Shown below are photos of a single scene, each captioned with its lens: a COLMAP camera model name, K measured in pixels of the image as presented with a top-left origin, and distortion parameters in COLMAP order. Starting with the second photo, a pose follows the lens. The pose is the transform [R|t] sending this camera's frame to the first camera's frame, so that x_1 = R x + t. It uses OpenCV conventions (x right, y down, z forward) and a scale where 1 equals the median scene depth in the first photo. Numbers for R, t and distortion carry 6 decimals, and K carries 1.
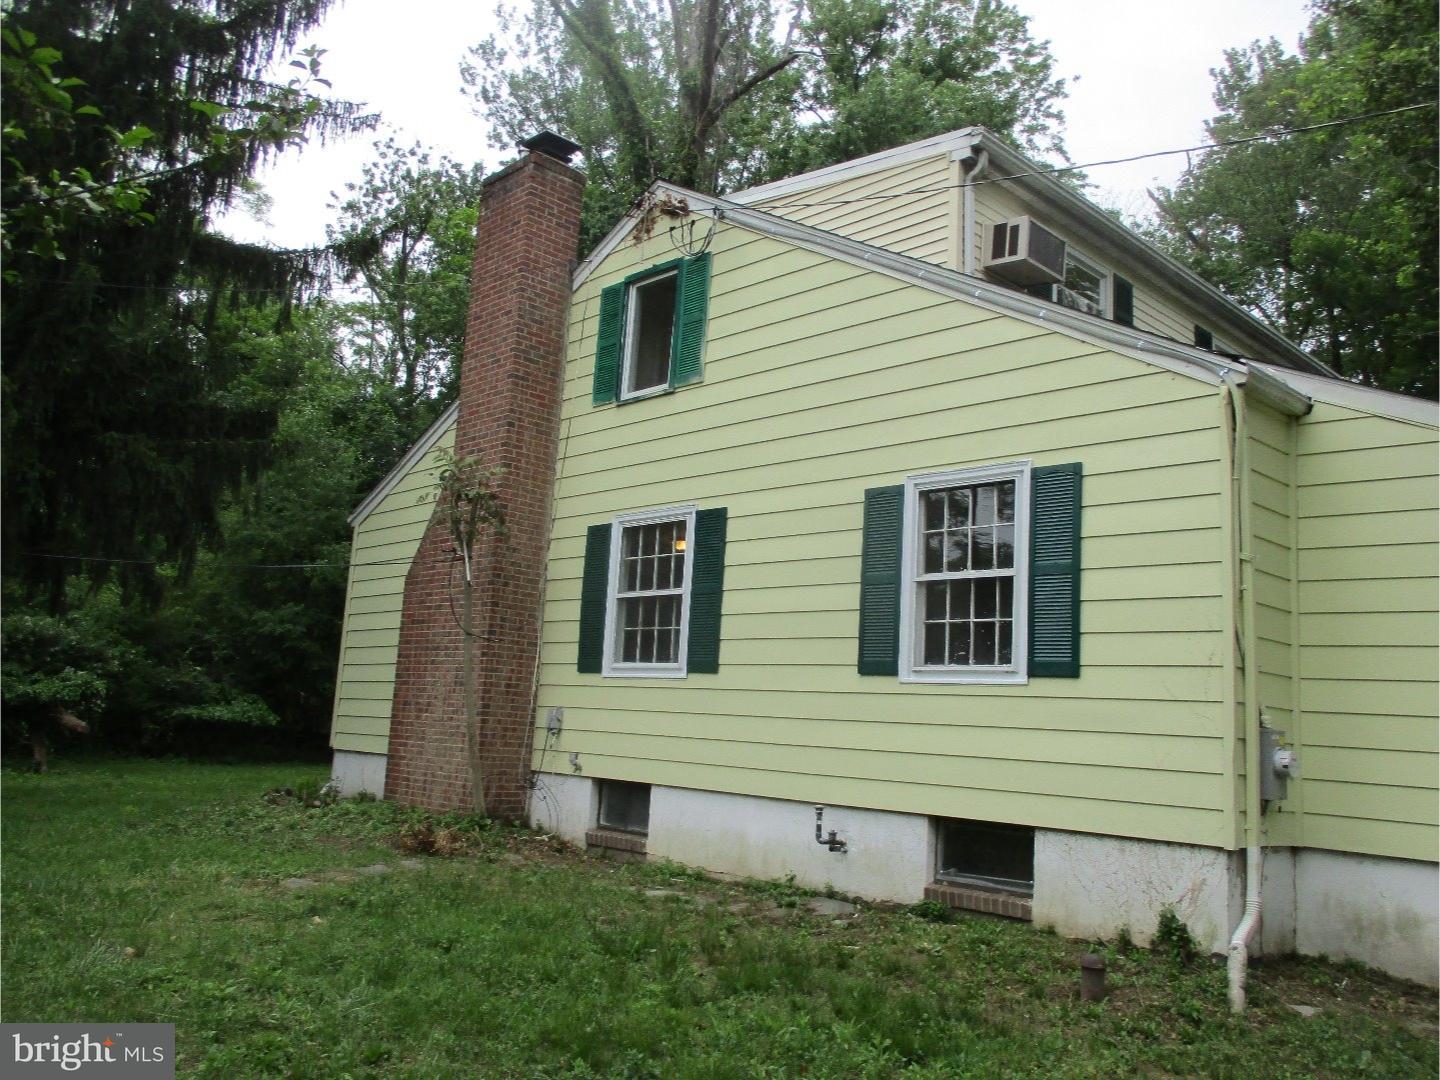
lens RADIAL K [[1189.2, 0, 720.0], [0, 1189.2, 540.0], [0, 0, 1]] dist [-0.031163, -0.001415]
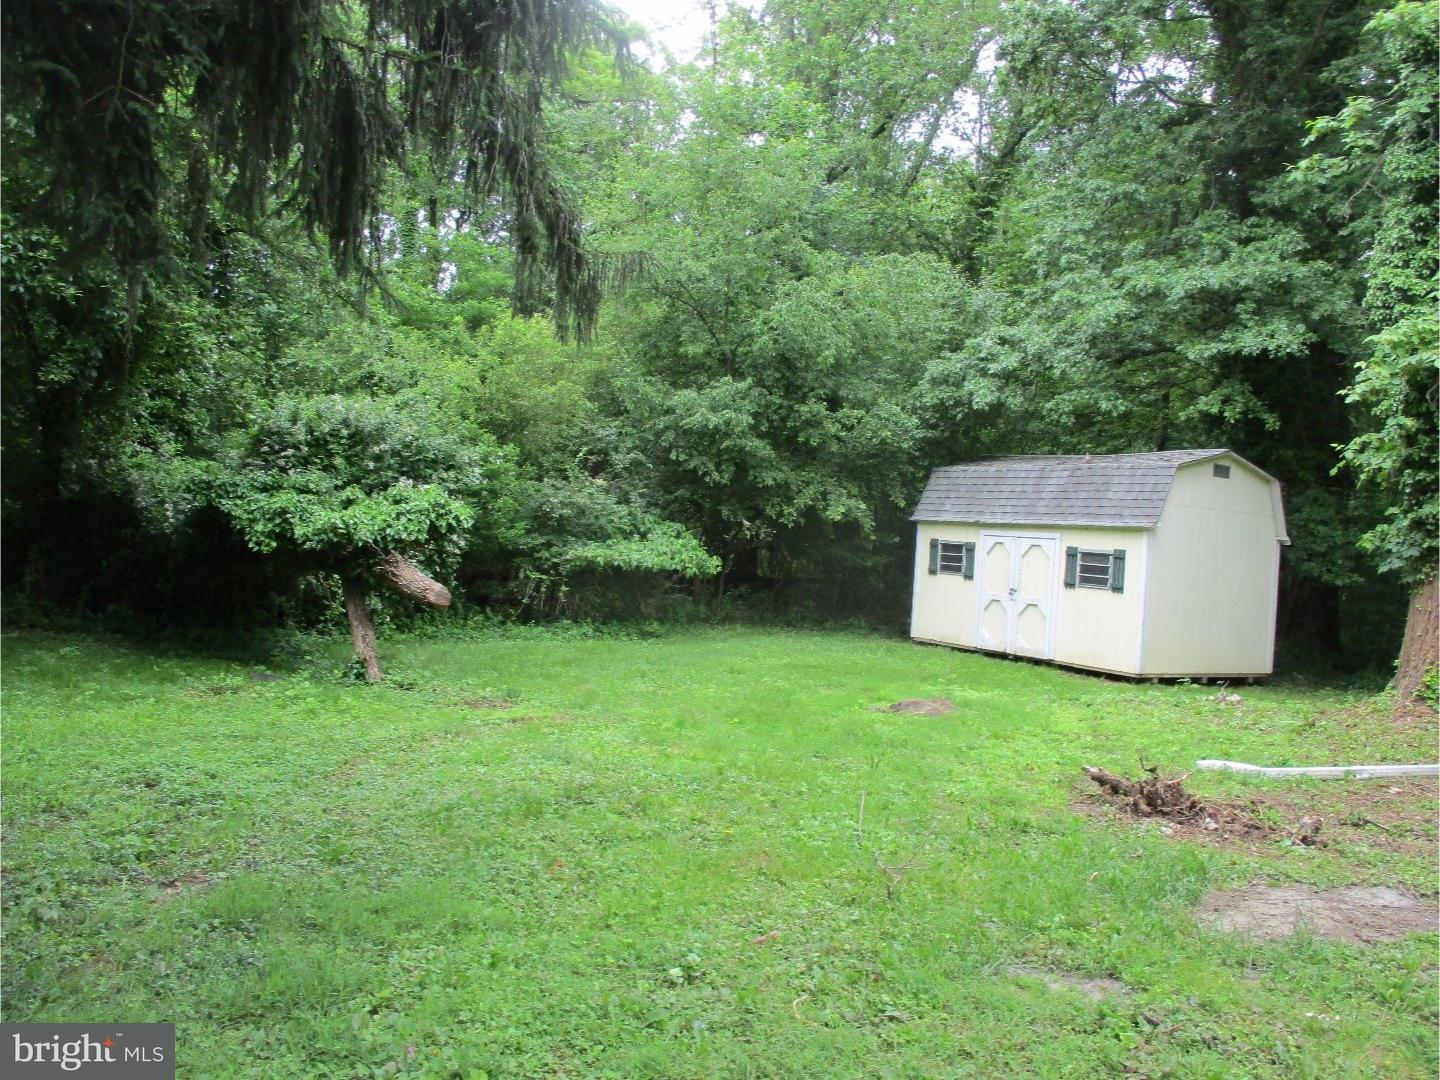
lens RADIAL K [[1189.2, 0, 720.0], [0, 1189.2, 540.0], [0, 0, 1]] dist [-0.031163, -0.001415]
pose [[0.970973, 0.014397, -0.238755, -0.236960], [0.021543, 0.988866, 0.147239, 0.050041], [0.238216, -0.148109, 0.959852, 0.426319]]
